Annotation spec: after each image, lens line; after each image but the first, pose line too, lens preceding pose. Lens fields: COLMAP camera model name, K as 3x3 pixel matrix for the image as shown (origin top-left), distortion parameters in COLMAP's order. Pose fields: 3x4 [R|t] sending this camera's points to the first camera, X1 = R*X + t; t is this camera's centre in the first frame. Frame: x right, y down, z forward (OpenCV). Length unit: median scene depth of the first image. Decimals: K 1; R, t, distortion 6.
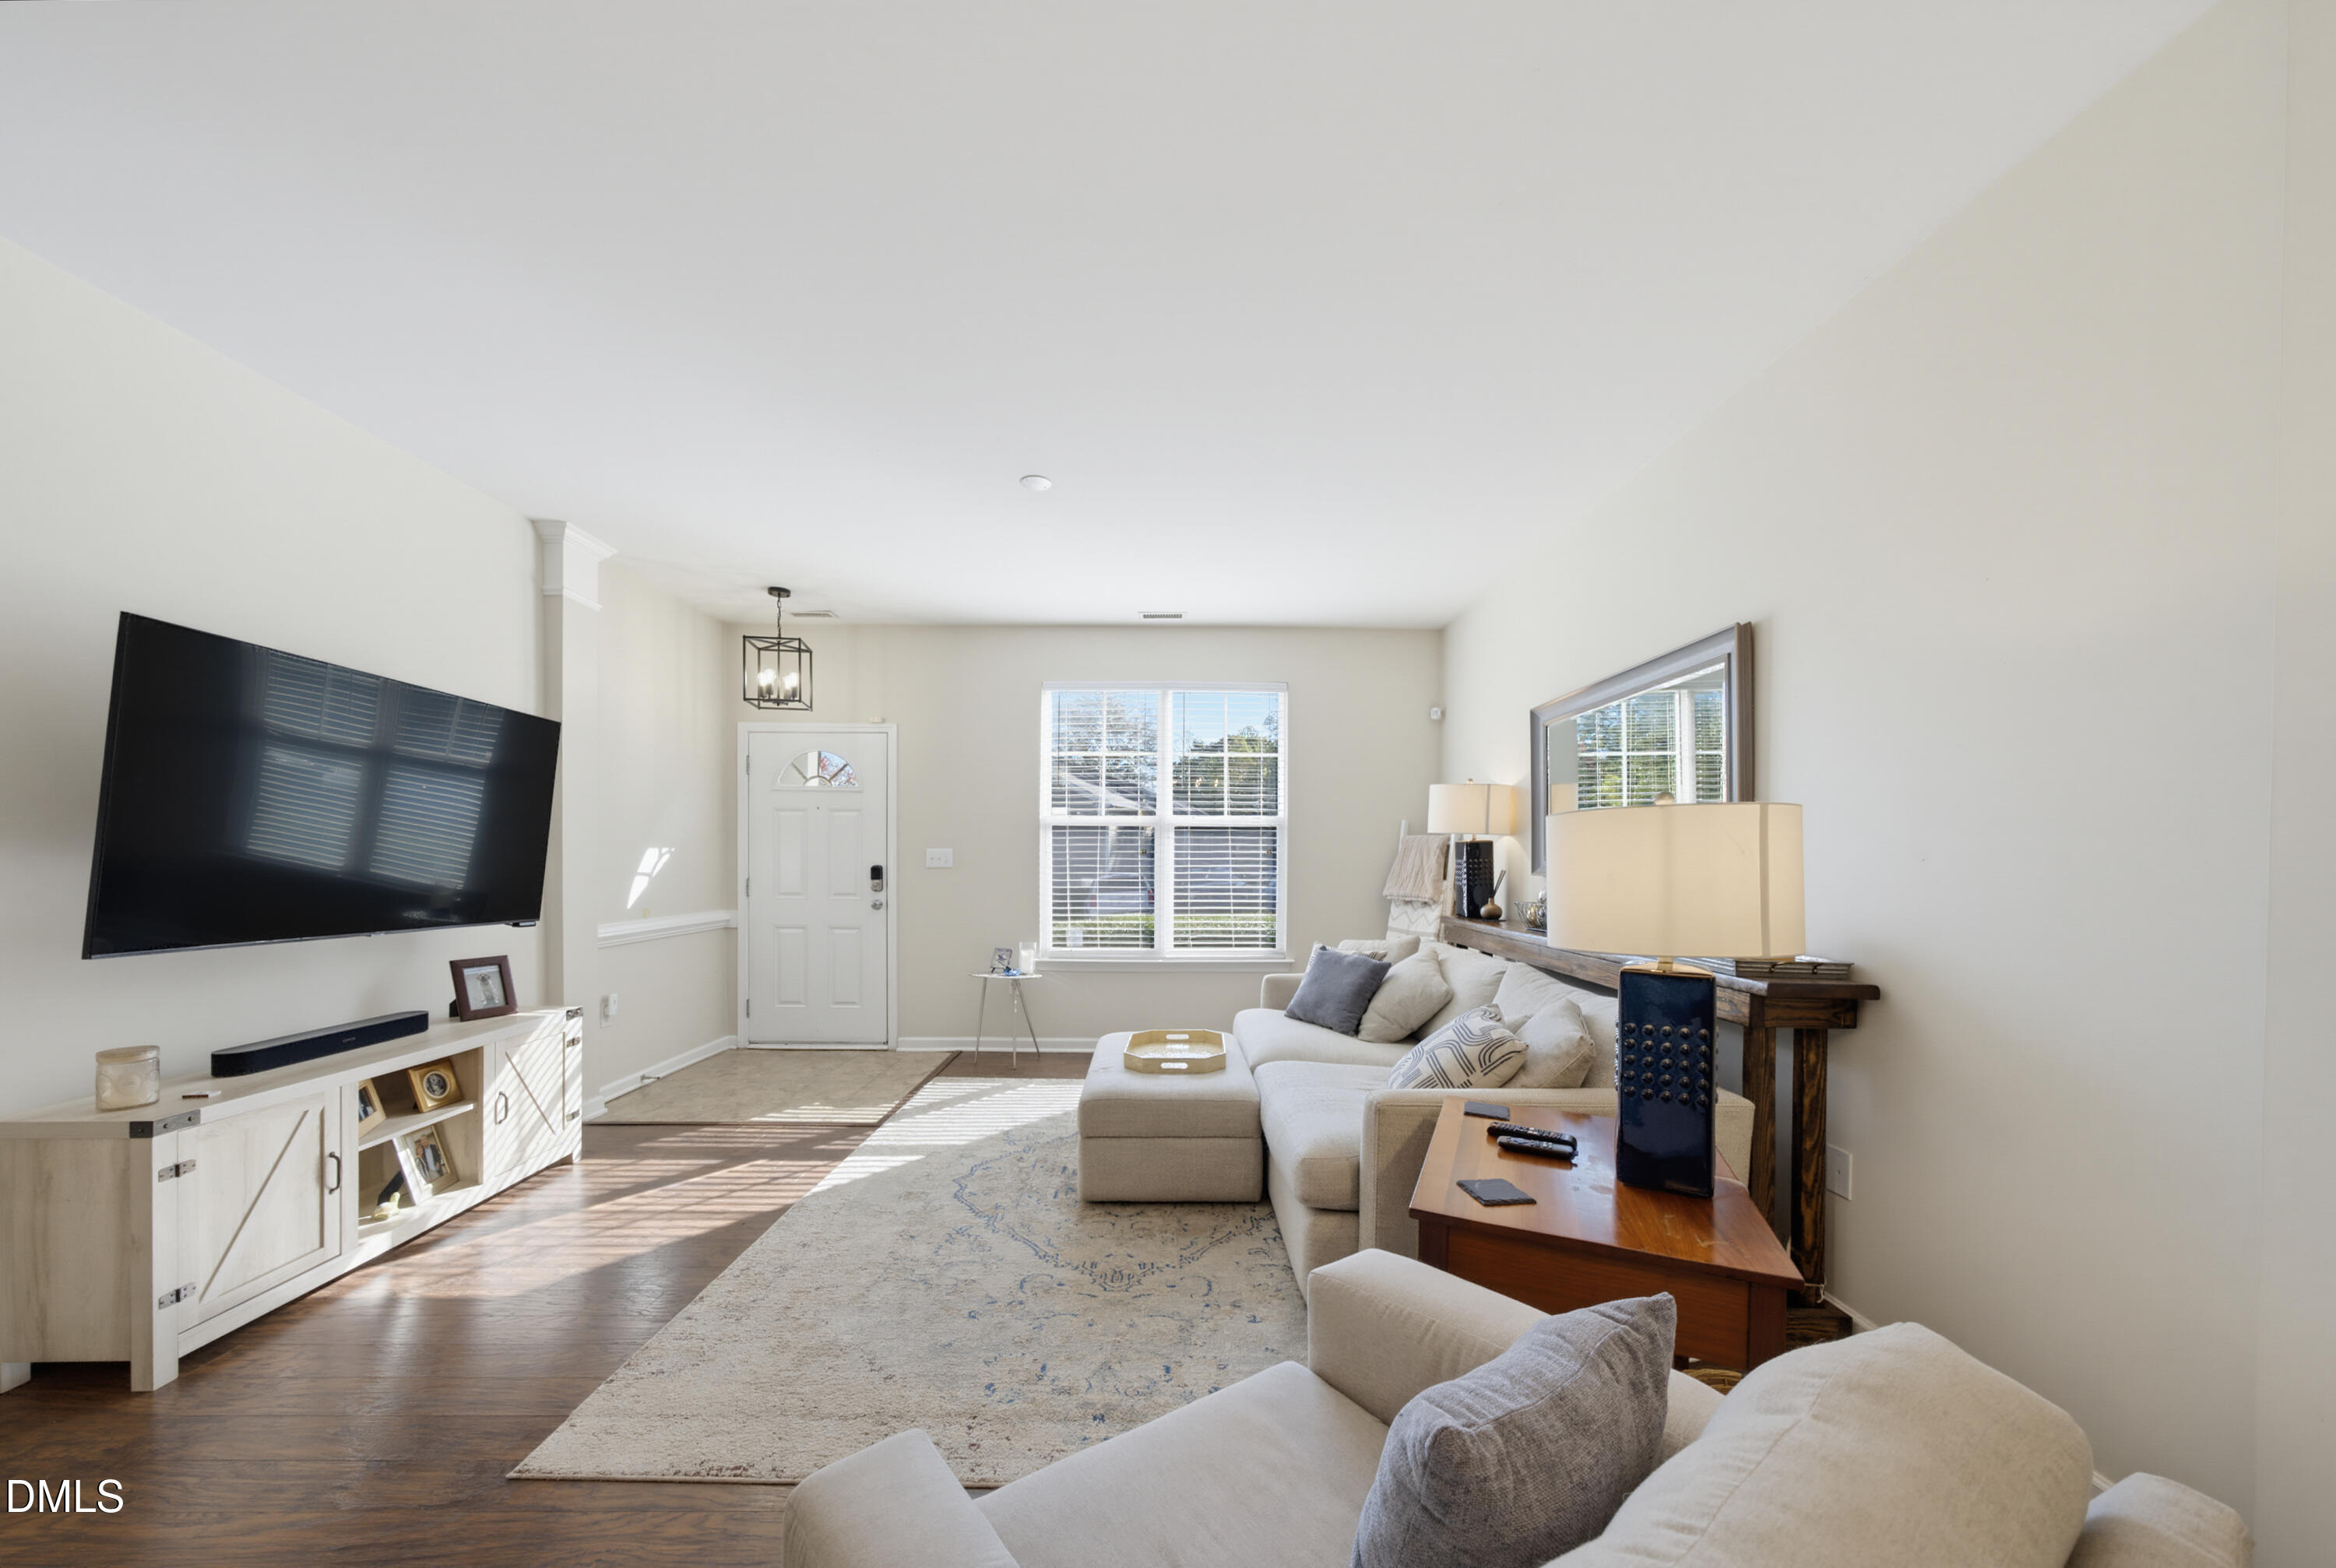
lens RADIAL K [[831.0, 0, 1153.5], [0, 831.0, 862.9], [0, 0, 1]] dist [-0.000872, 0.000082]
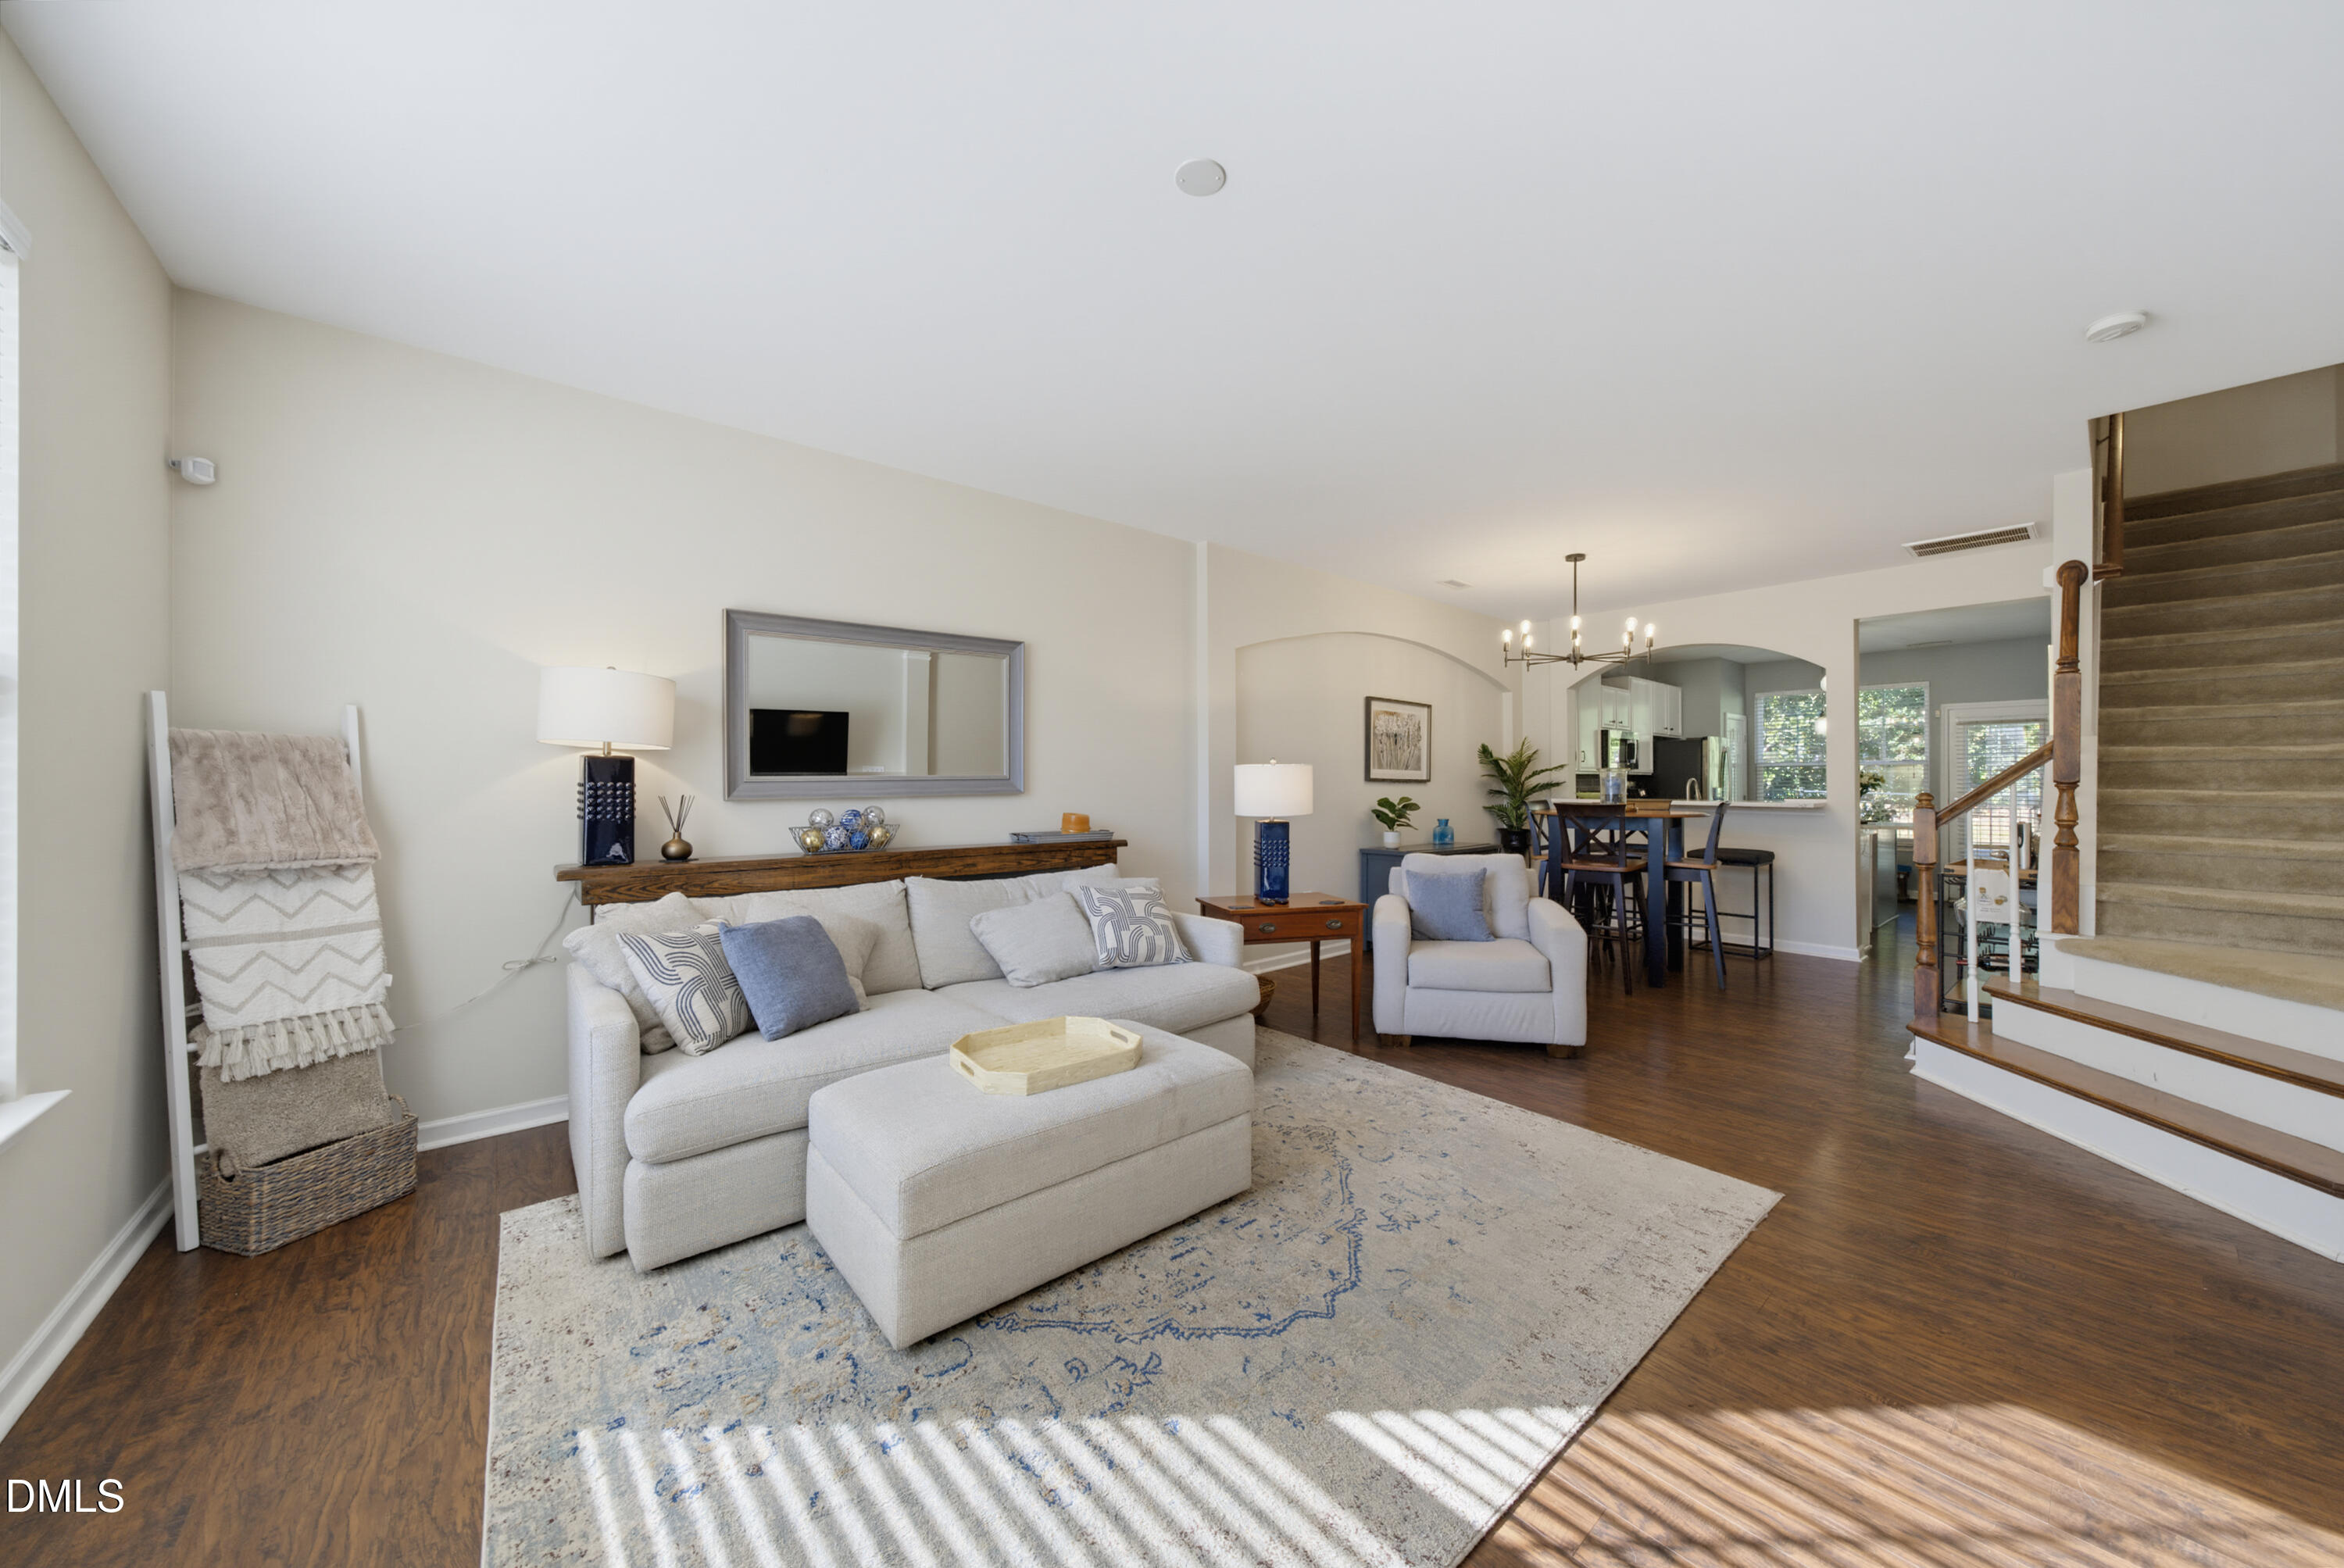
lens RADIAL K [[817.8, 0, 1168.7], [0, 817.8, 795.3], [0, 0, 1]] dist [-0.004852, 0.000356]
pose [[-0.649632, -0.016576, 0.760068, -0.413455], [0.001697, 0.999728, 0.023253, -0.008186], [-0.760247, 0.016396, -0.649427, 1.000324]]
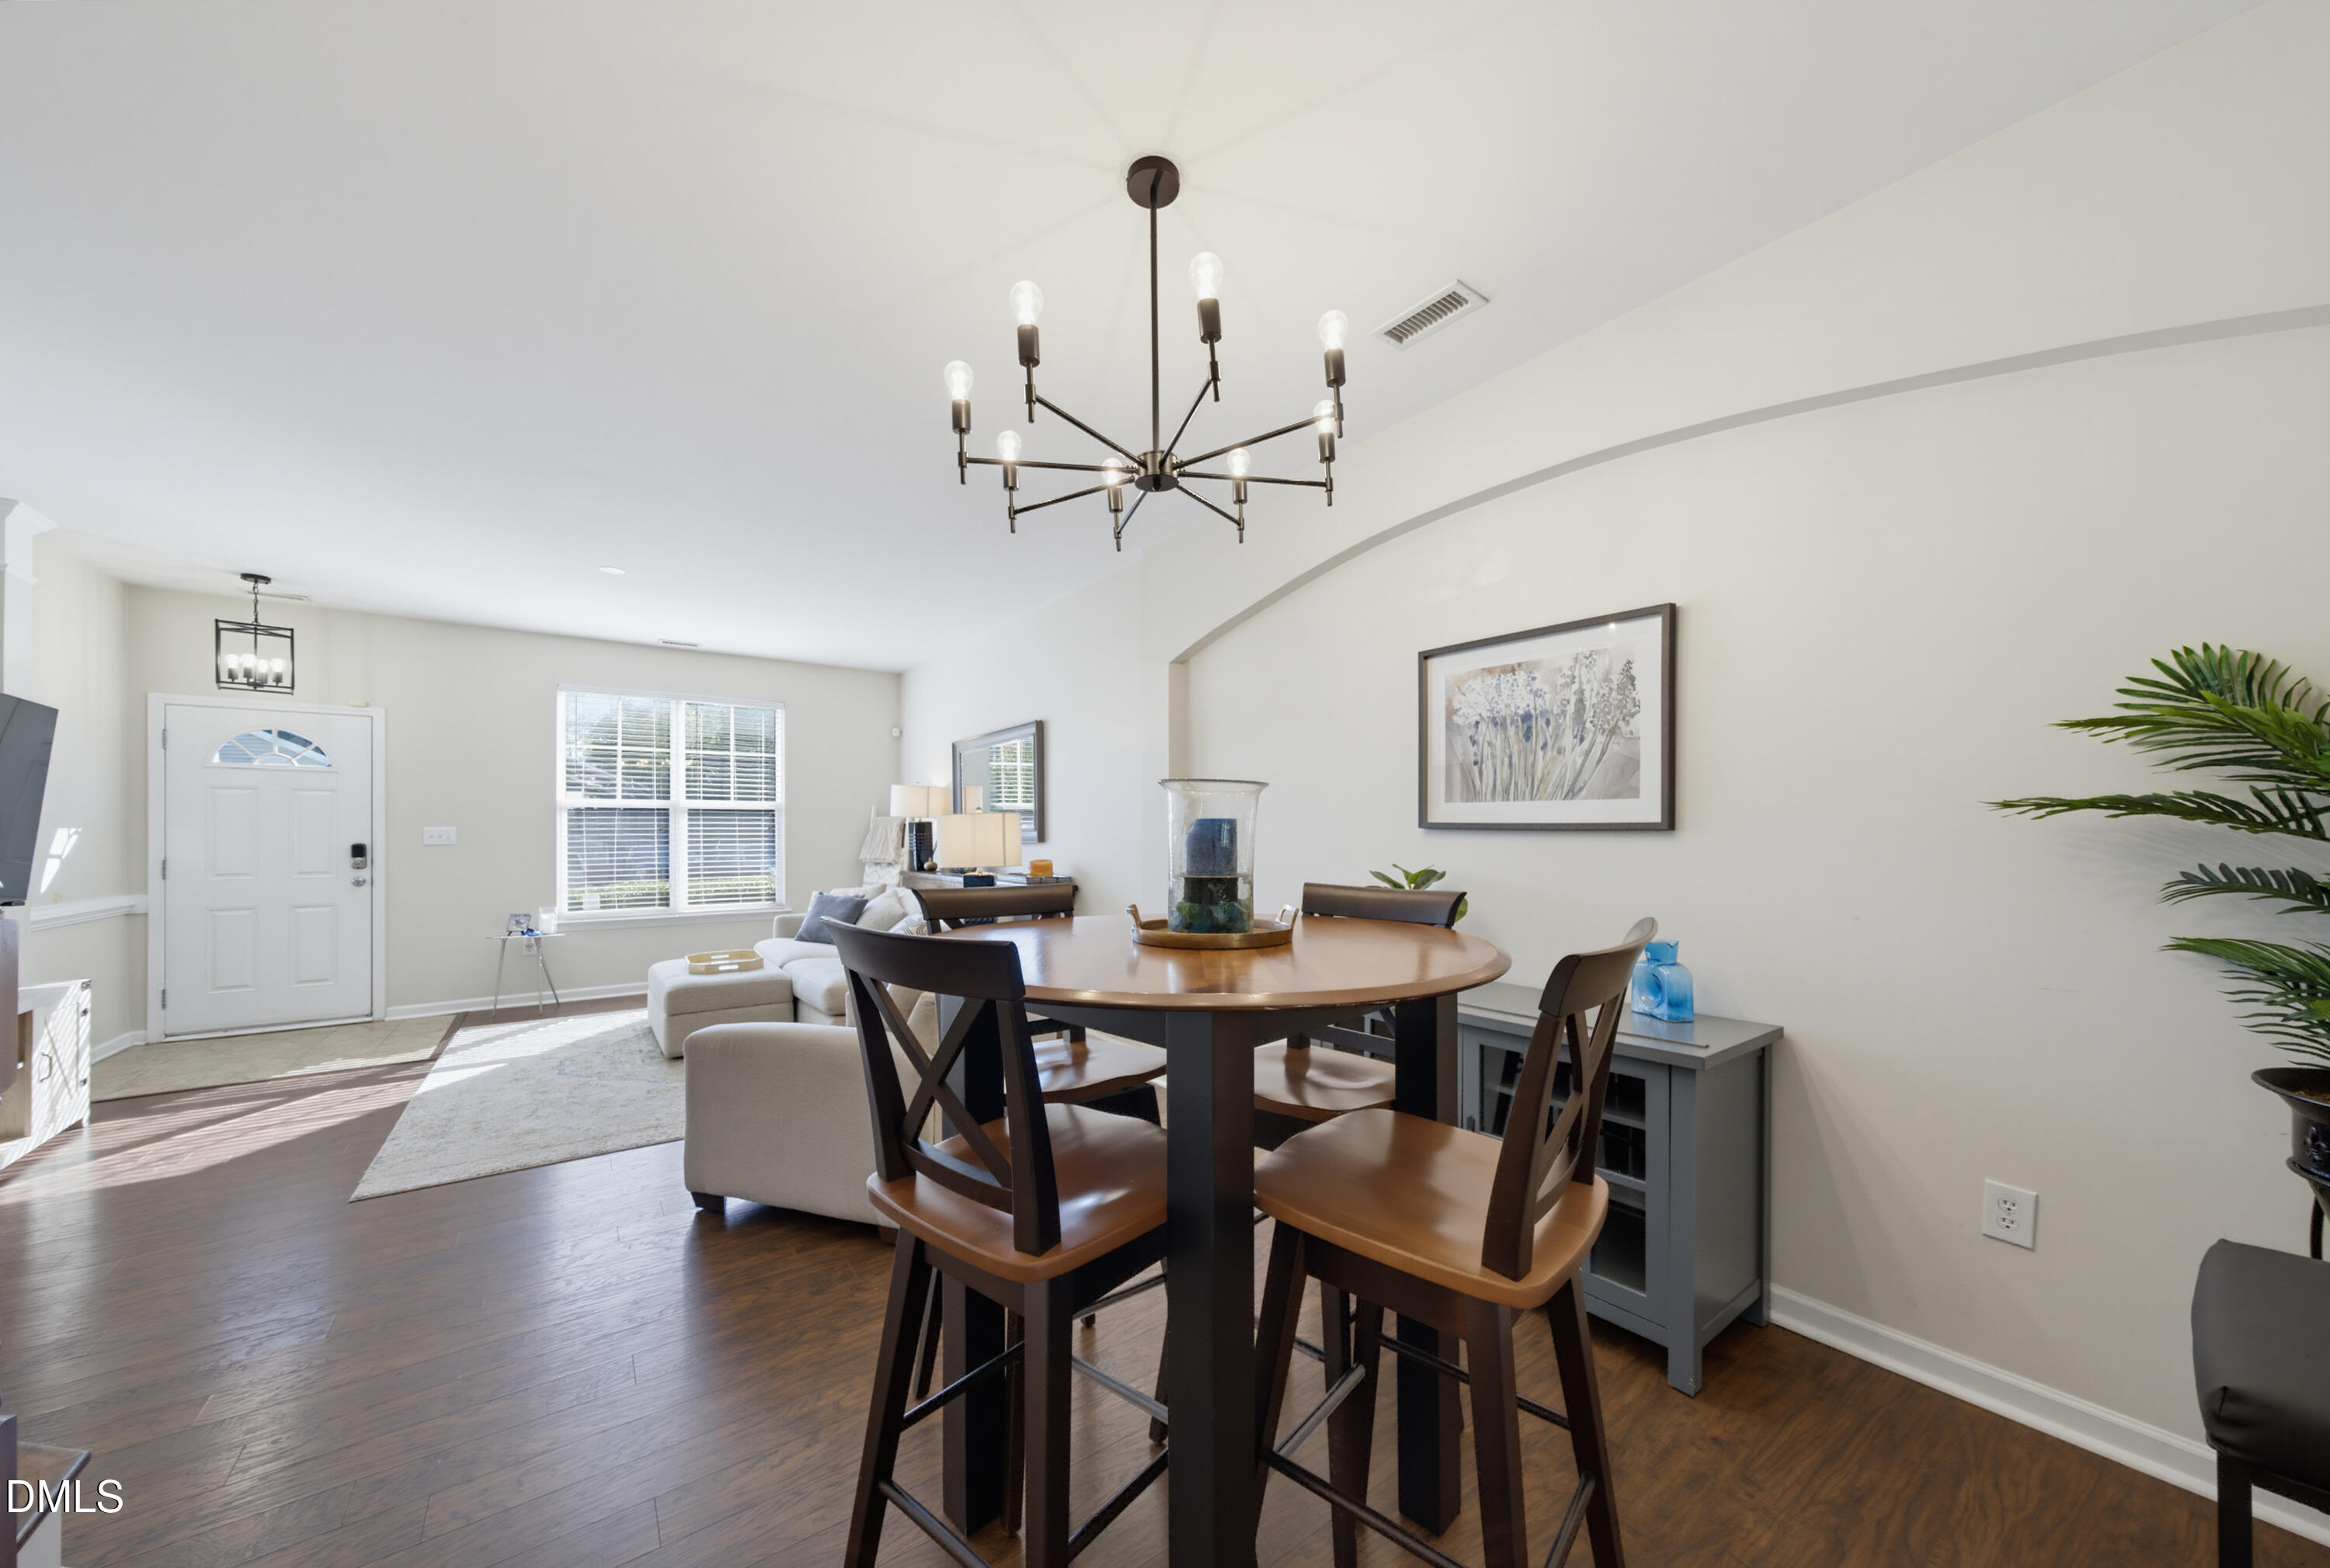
lens RADIAL K [[809.0, 0, 1160.9], [0, 809.0, 827.4], [0, 0, 1]] dist [-0.001263, 0.002019]
pose [[0.801436, -0.004153, 0.598067, -0.155246], [0.010883, 0.999912, -0.007641, 0.001671], [-0.597982, 0.012633, 0.801410, -0.469760]]
